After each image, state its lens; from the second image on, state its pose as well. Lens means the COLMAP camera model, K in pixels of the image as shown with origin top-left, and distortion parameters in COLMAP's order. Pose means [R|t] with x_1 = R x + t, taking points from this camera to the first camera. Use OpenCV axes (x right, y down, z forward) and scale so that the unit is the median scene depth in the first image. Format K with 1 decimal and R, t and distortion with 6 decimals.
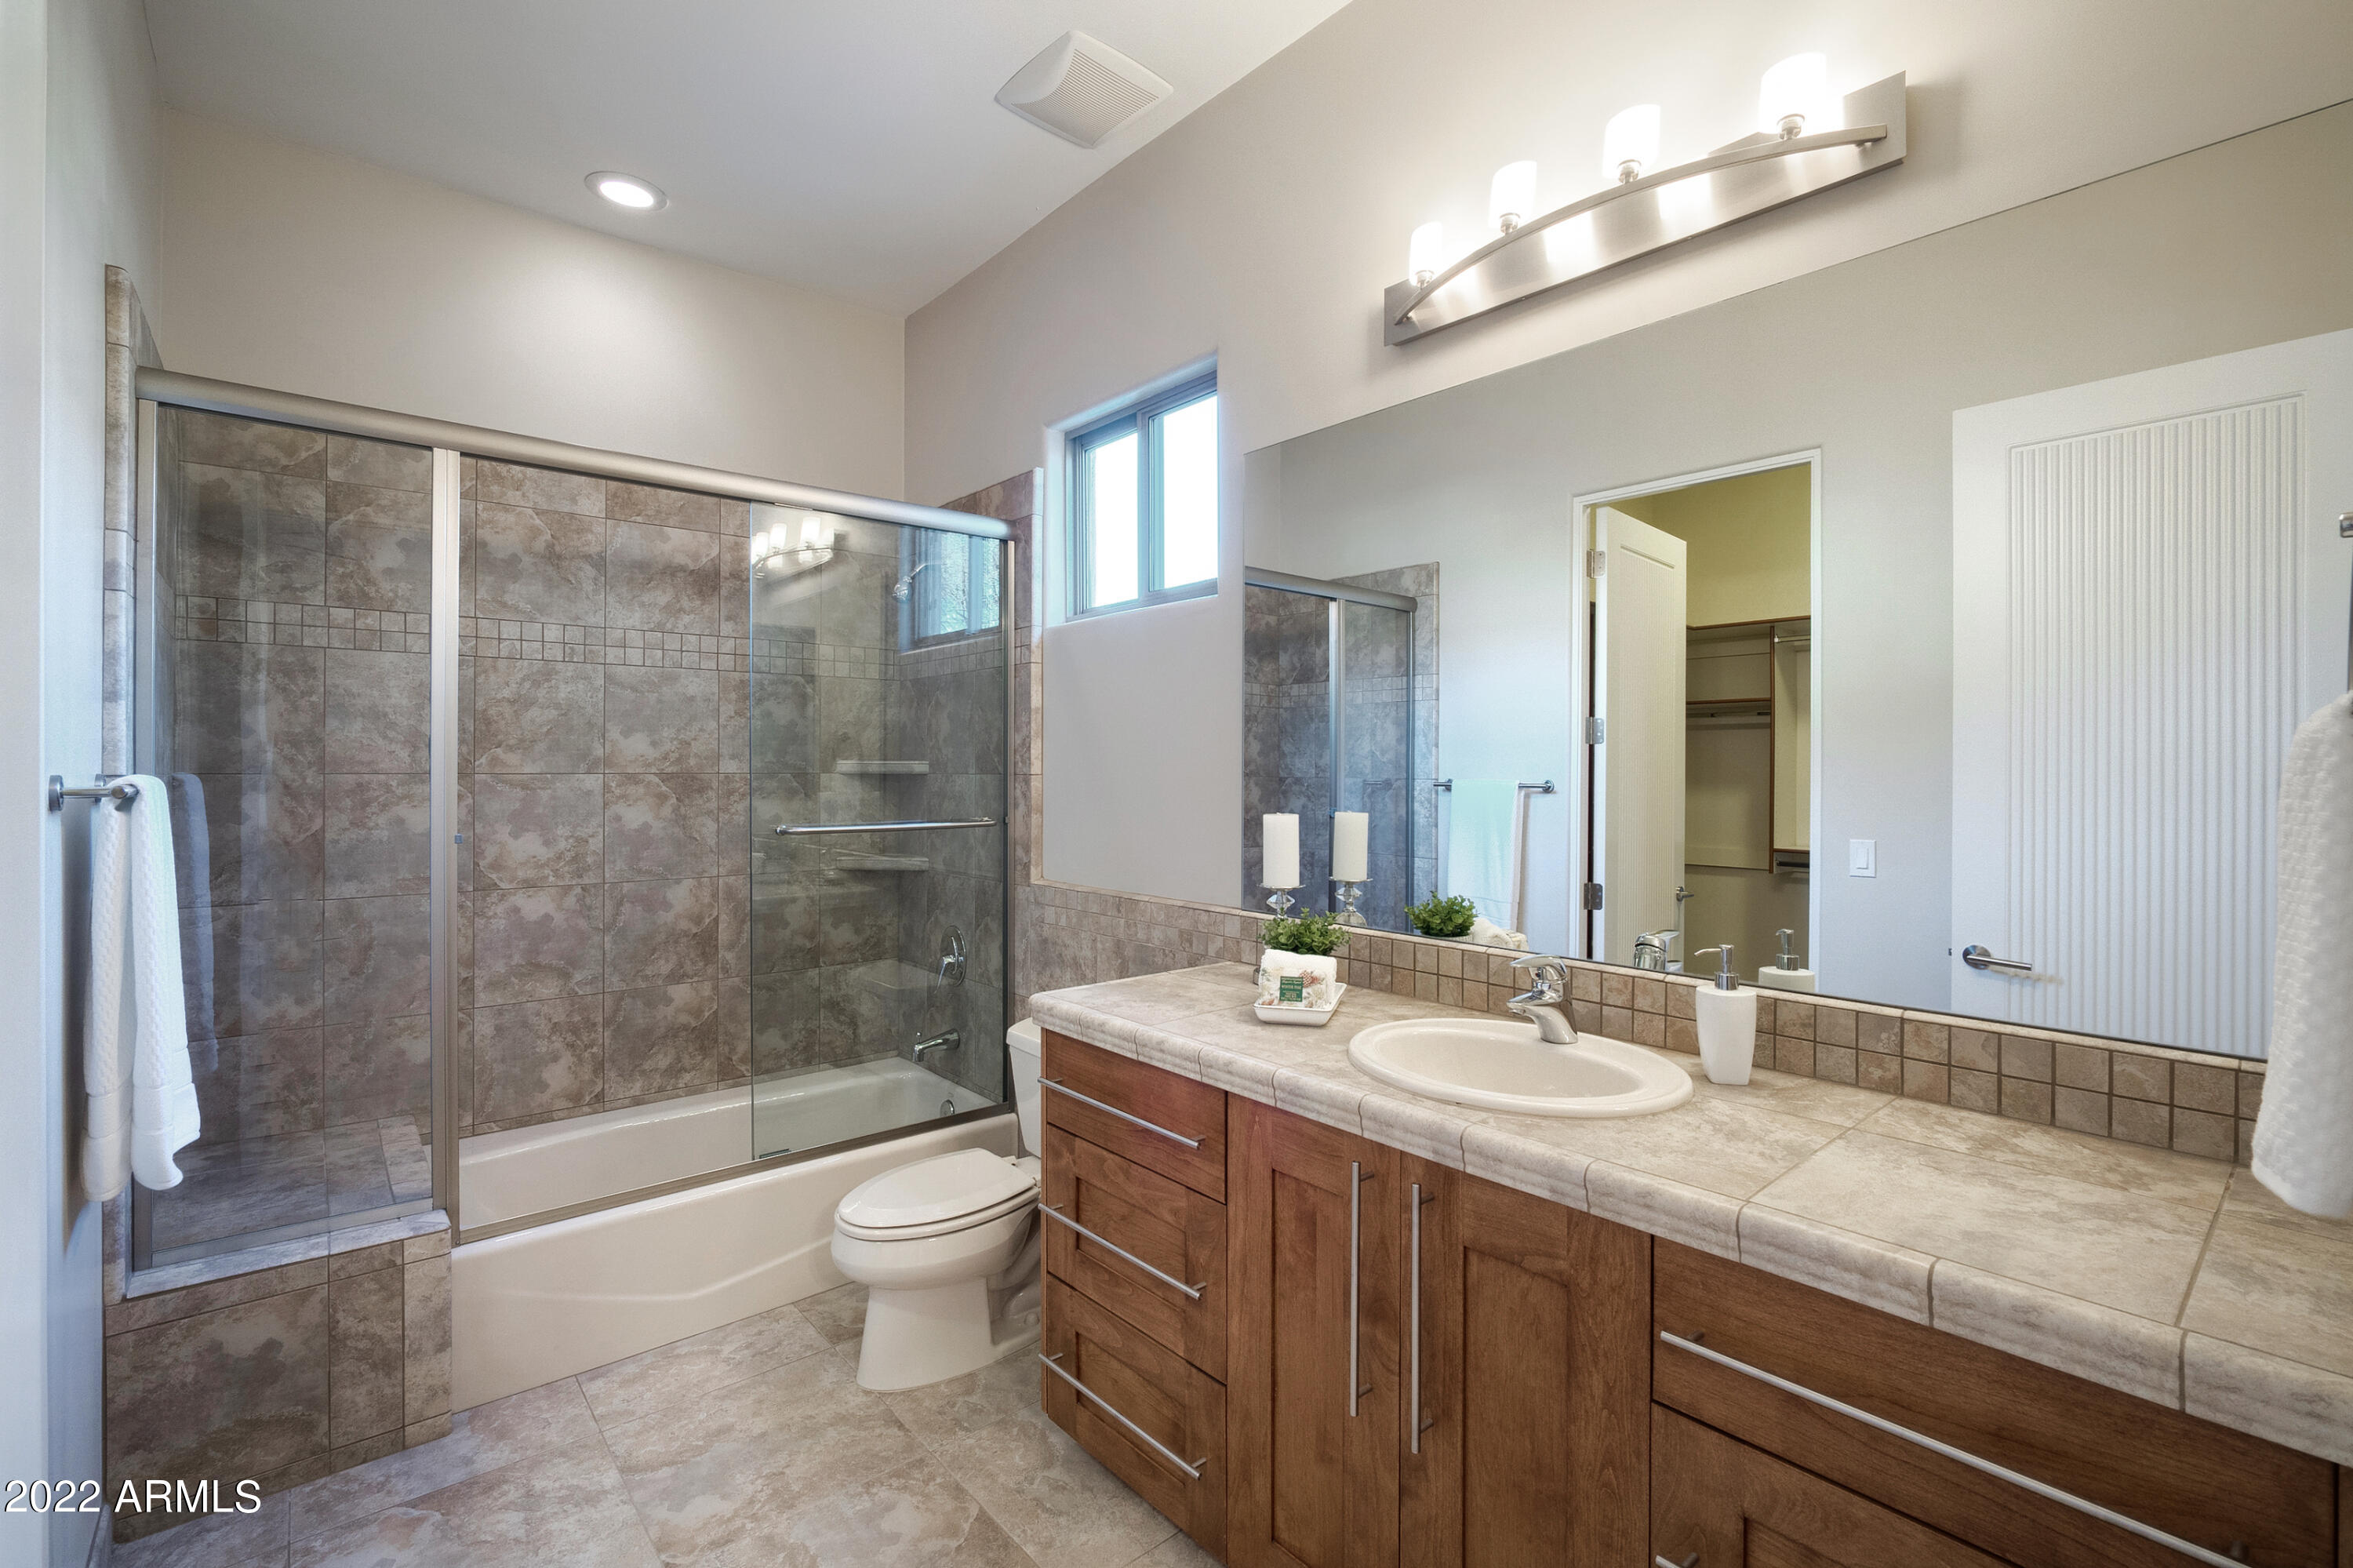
lens RADIAL K [[1040.0, 0, 1182.2], [0, 1040.0, 773.6], [0, 0, 1]] dist [0.000494, 0.000057]
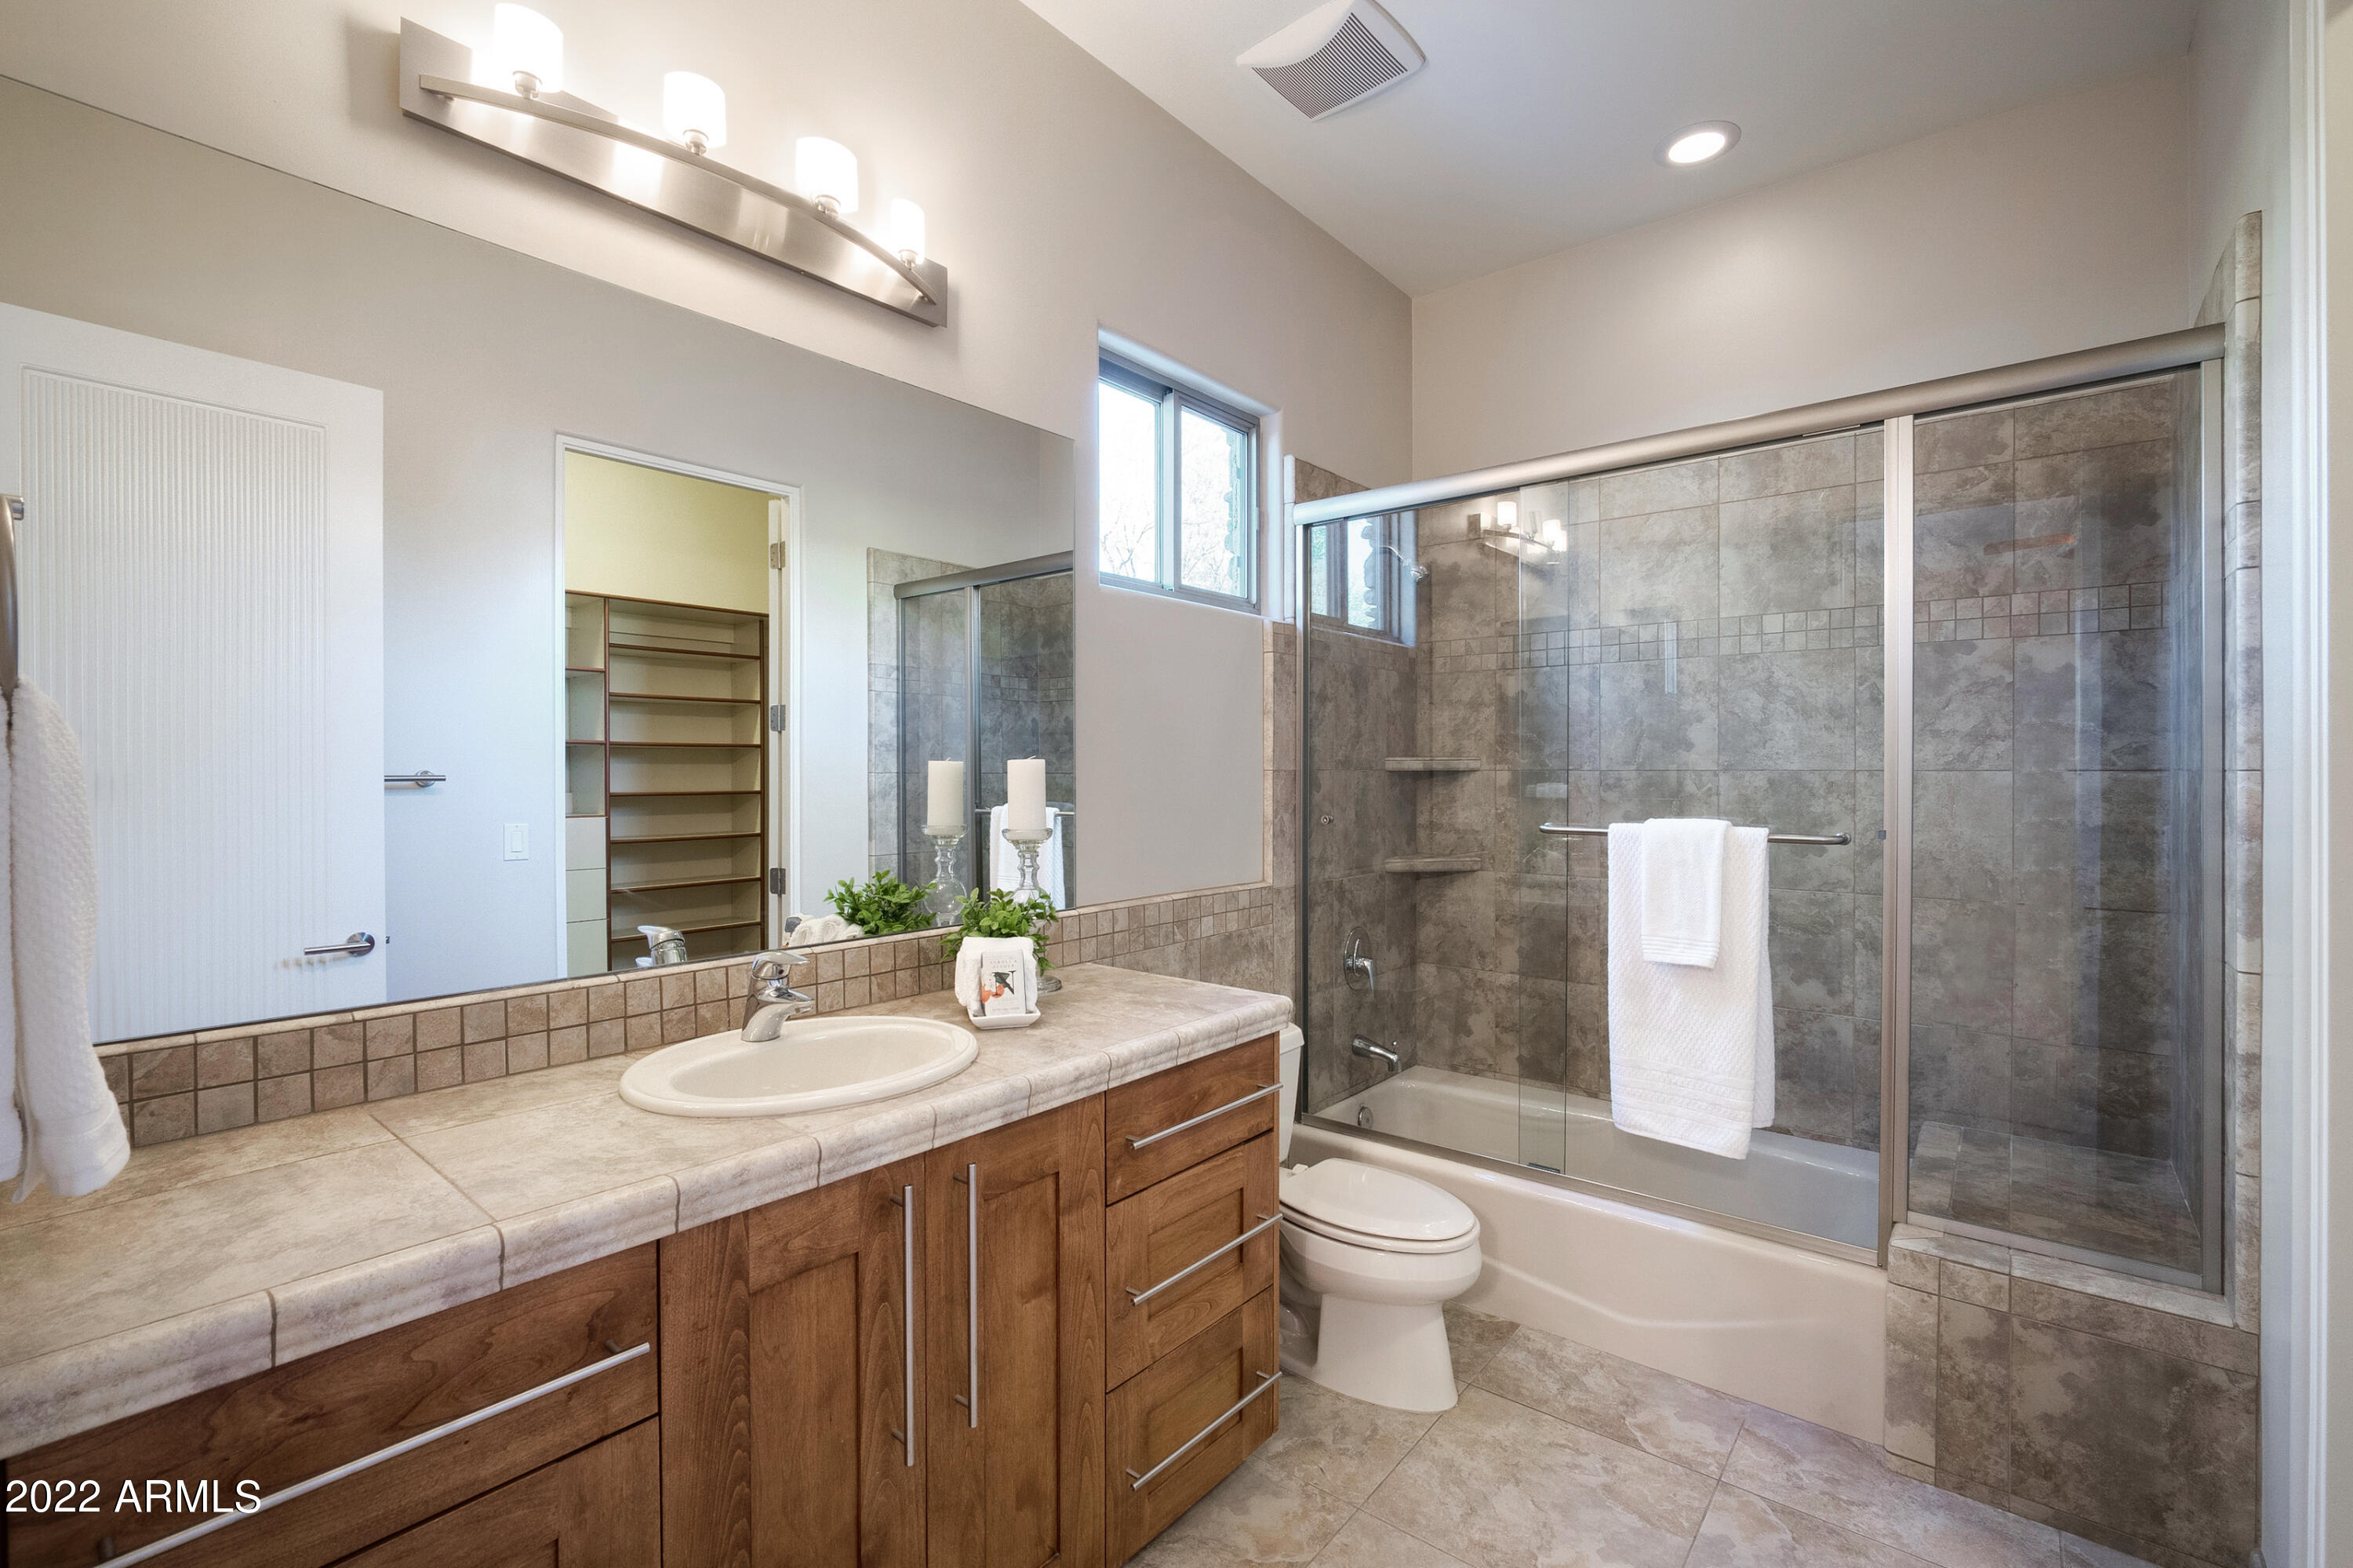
lens RADIAL K [[1040.0, 0, 1182.2], [0, 1040.0, 773.6], [0, 0, 1]] dist [0.000494, 0.000057]
pose [[-0.145294, -0.011768, 0.989318, -0.902939], [-0.004070, 0.999928, 0.011296, -0.005253], [-0.989380, -0.002385, -0.145332, 1.036089]]
